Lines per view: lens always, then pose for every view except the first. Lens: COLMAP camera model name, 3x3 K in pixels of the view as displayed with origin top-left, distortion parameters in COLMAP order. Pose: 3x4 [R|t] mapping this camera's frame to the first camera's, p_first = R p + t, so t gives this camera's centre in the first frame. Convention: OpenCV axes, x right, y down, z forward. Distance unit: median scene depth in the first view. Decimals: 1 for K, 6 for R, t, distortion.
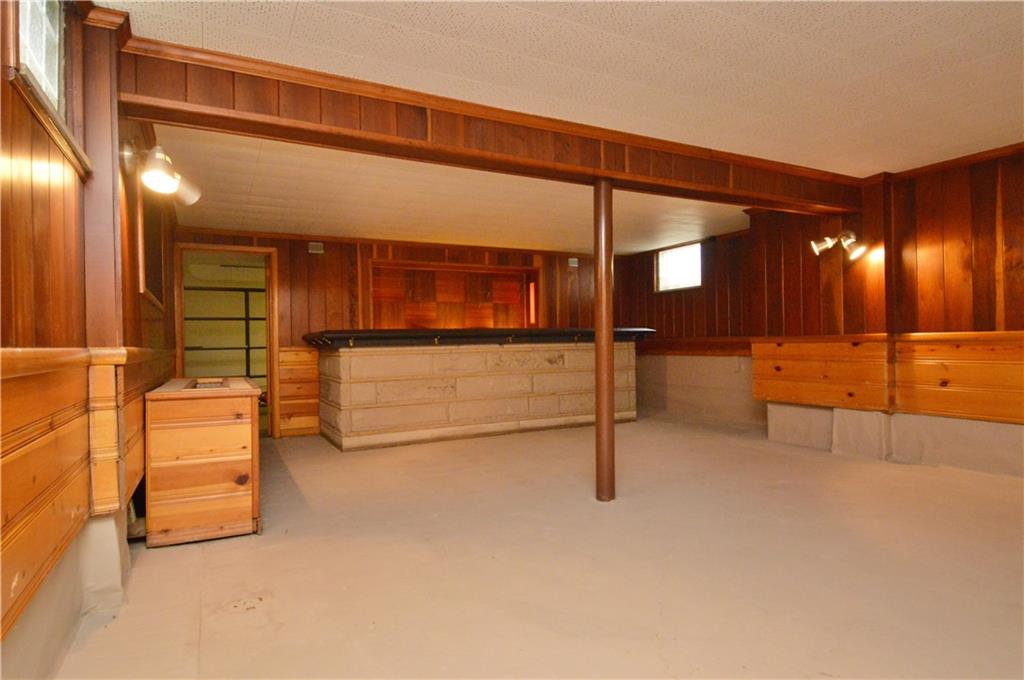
lens RADIAL K [[561.2, 0, 510.3], [0, 561.2, 340.6], [0, 0, 1]] dist [0.011256, -0.019804]
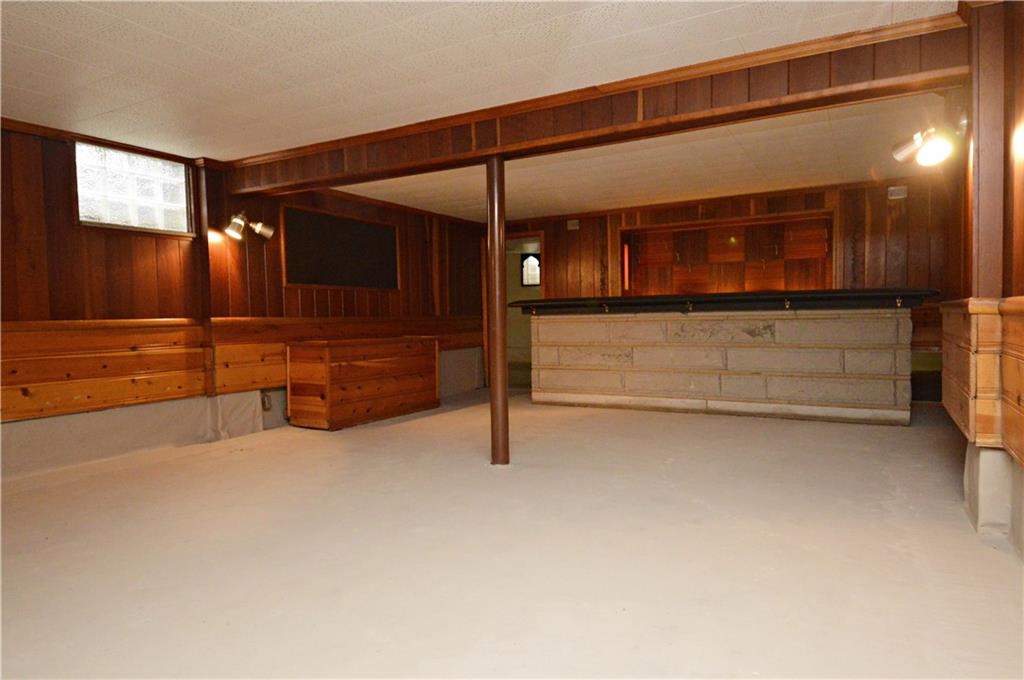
lens RADIAL K [[627.8, 0, 514.3], [0, 627.8, 343.5], [0, 0, 1]] dist [-0.016615, -0.003360]
pose [[0.548819, 0.045933, -0.834679, 0.658205], [0.011100, 0.998001, 0.062219, -0.008567], [0.835868, -0.043412, 0.547211, 0.221184]]
